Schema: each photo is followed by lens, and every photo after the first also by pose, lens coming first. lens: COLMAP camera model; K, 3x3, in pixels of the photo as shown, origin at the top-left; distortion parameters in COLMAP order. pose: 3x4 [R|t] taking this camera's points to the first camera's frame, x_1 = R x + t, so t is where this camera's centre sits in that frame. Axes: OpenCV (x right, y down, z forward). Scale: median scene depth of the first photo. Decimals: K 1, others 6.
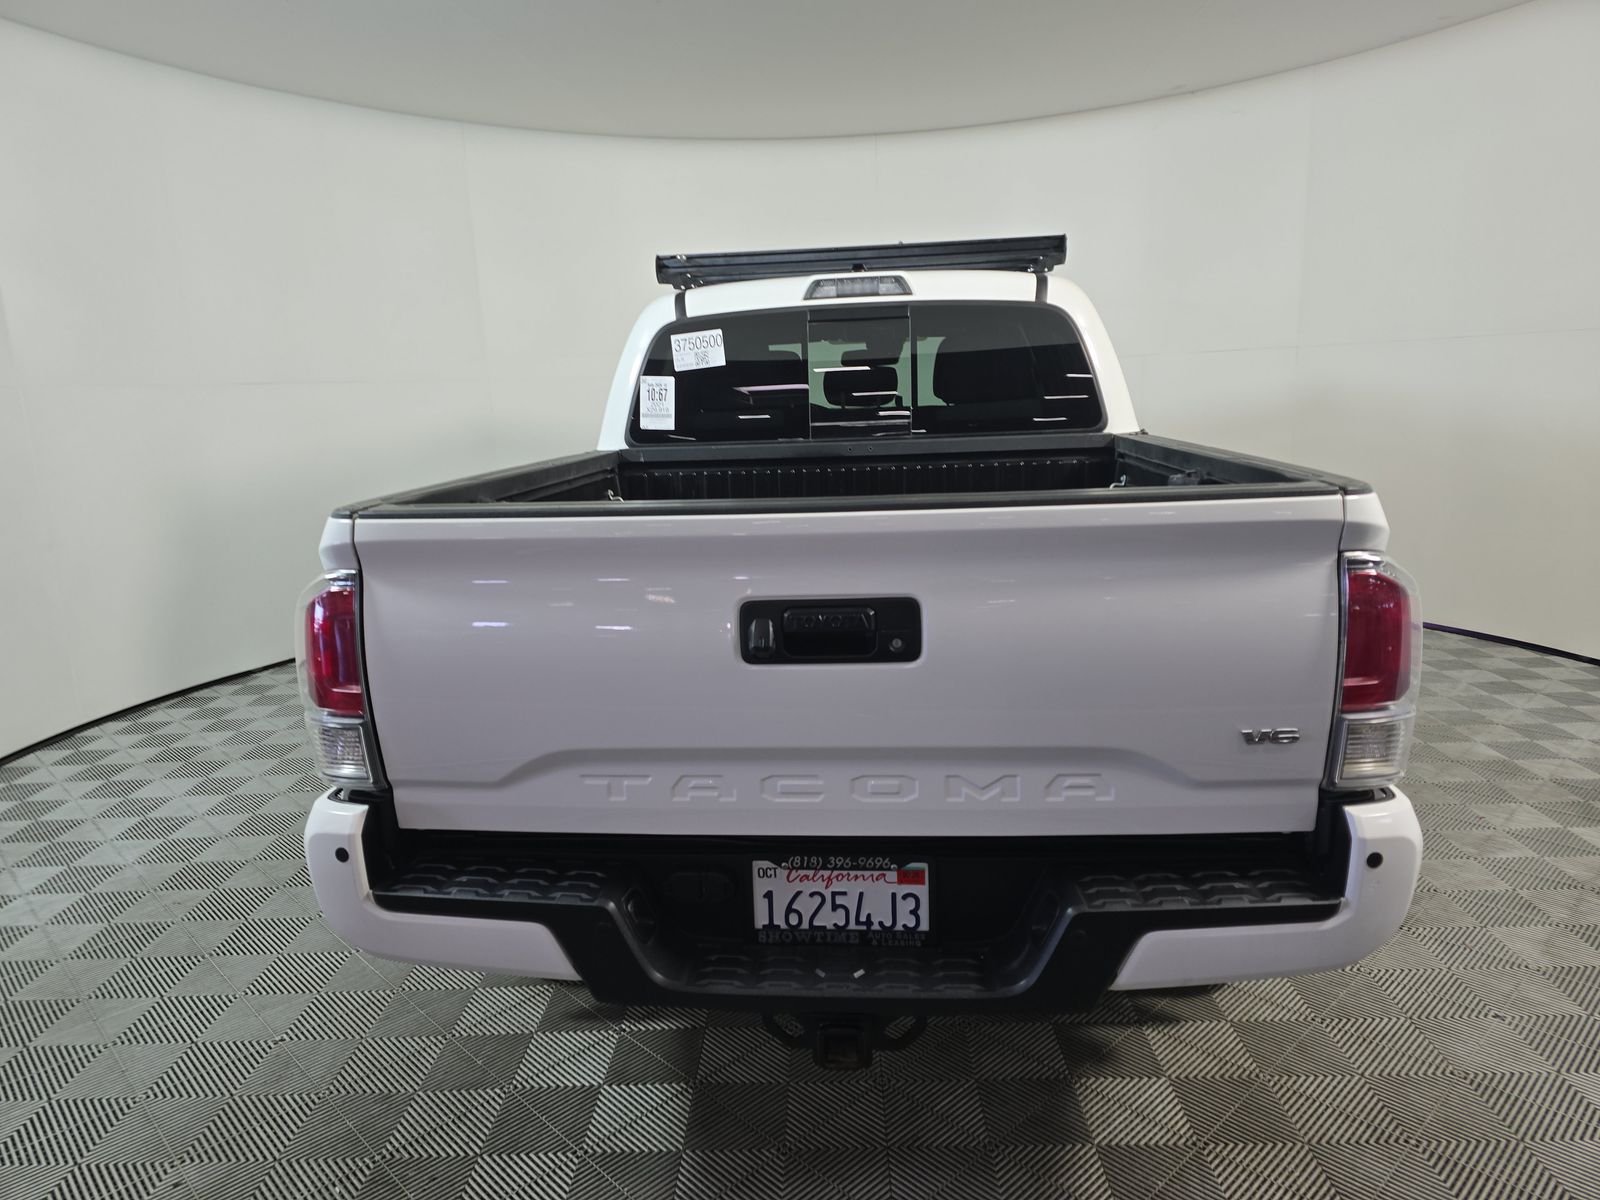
lens RADIAL K [[1080.9, 0, 800.0], [0, 1080.9, 600.0], [0, 0, 1]] dist [0.005639, -0.000781]
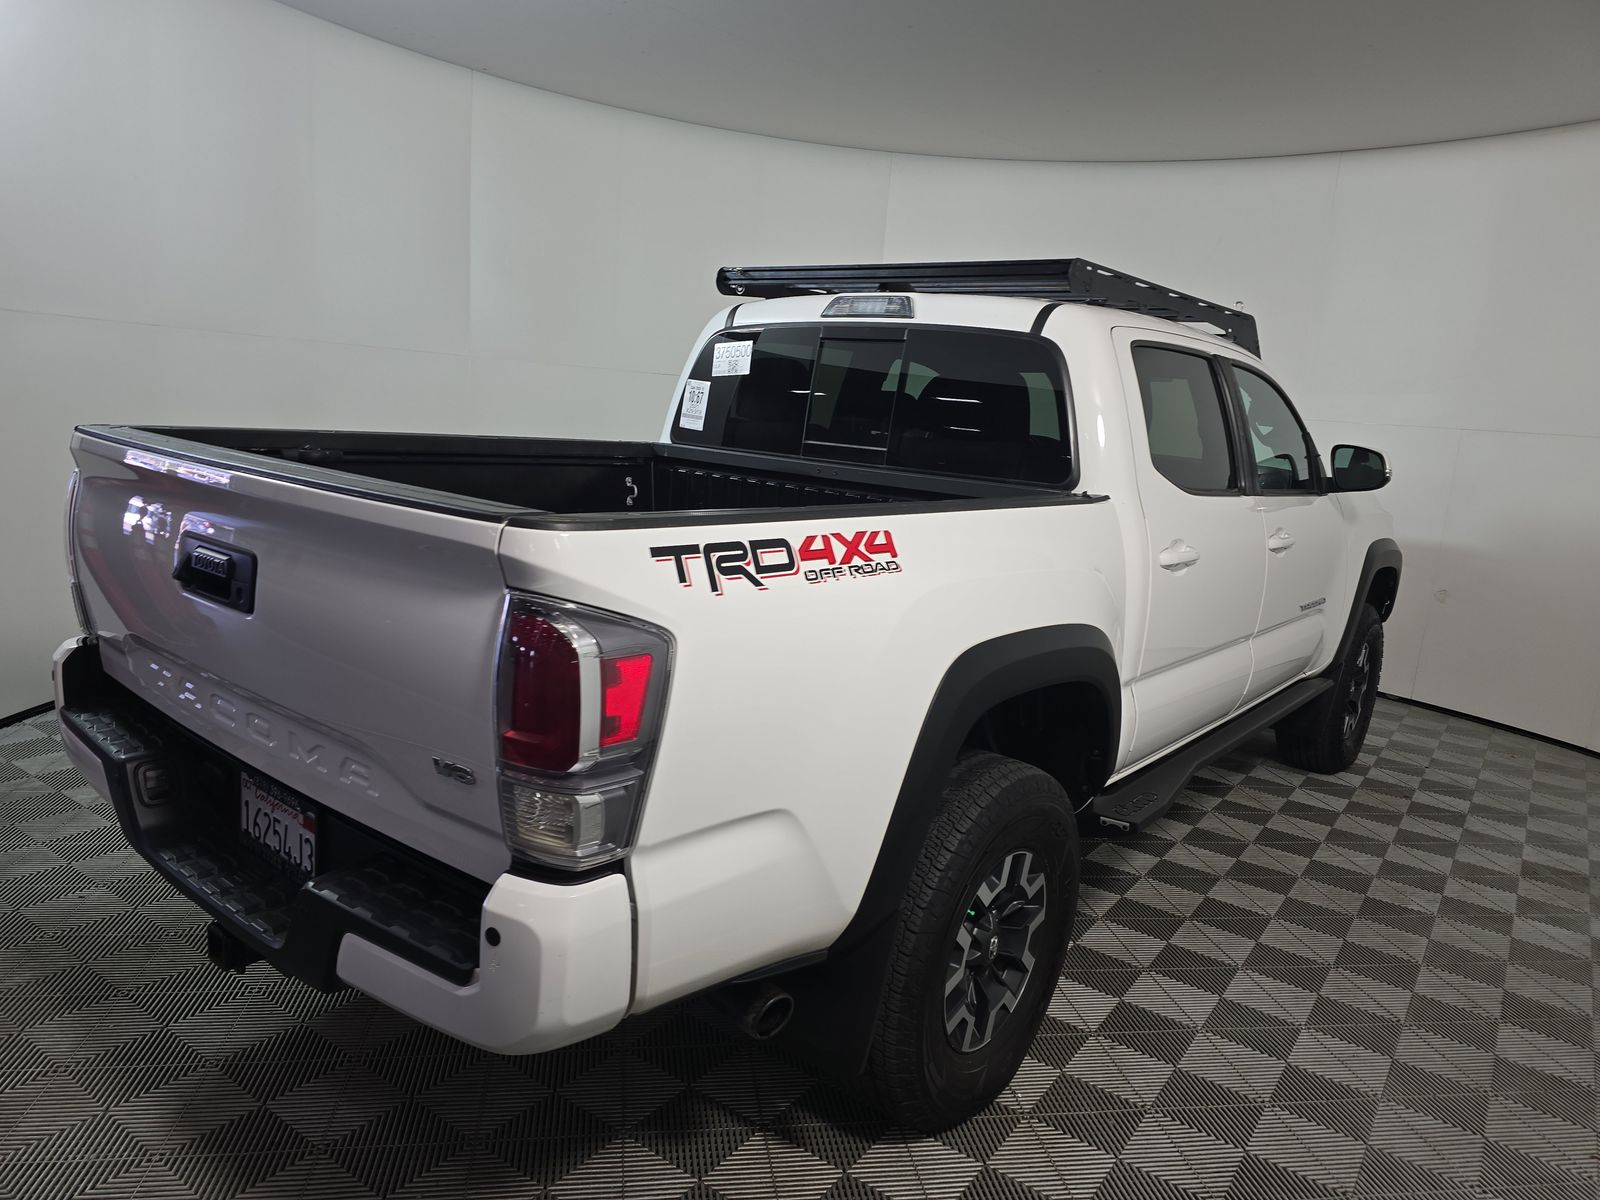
lens RADIAL K [[1072.7, 0, 811.5], [0, 1072.7, 598.0], [0, 0, 1]] dist [0.005681, 0.000349]
pose [[0.830268, 0.194362, -0.522378, 0.555293], [-0.209118, 0.977390, 0.031287, -0.054176], [0.516648, 0.083262, 0.852140, 0.178374]]
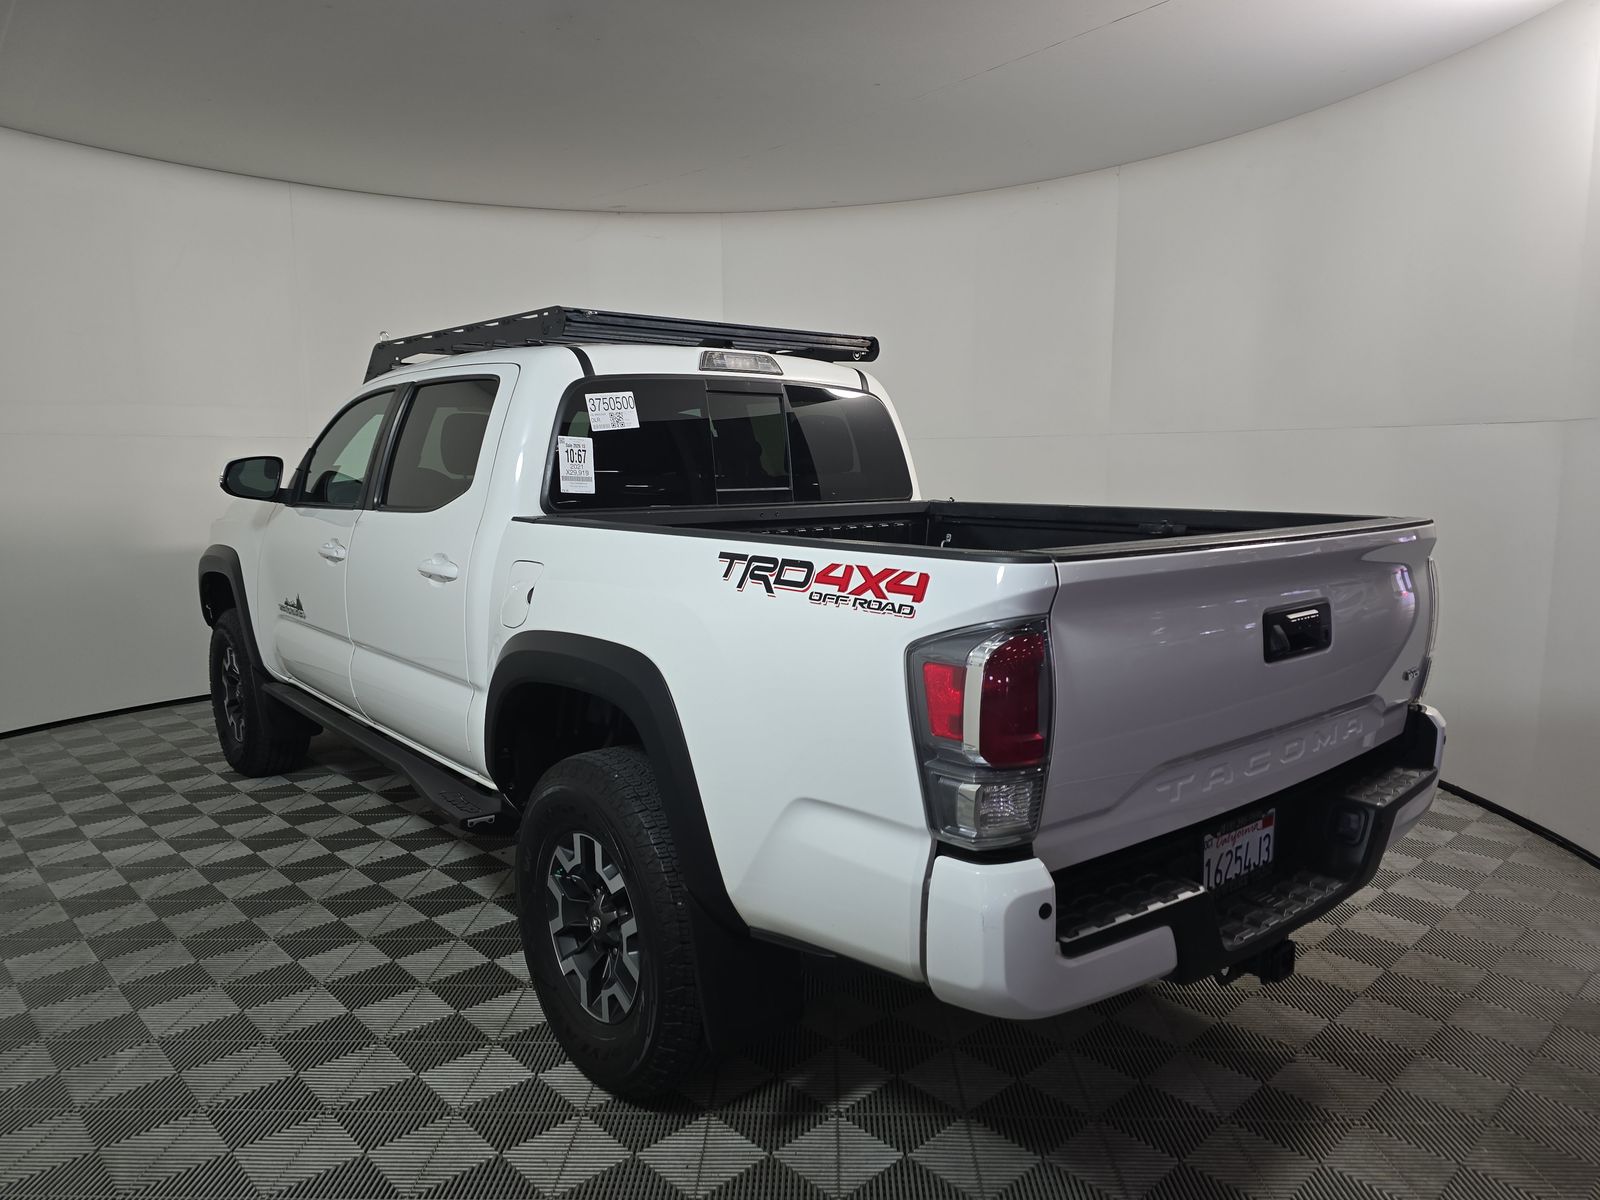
lens RADIAL K [[1080.9, 0, 800.0], [0, 1080.9, 600.0], [0, 0, 1]] dist [0.005639, -0.000781]
pose [[0.706108, -0.053486, 0.706082, -0.654886], [0.111916, 0.993040, -0.036697, -0.014541], [-0.699204, 0.104934, 0.707179, 0.236518]]
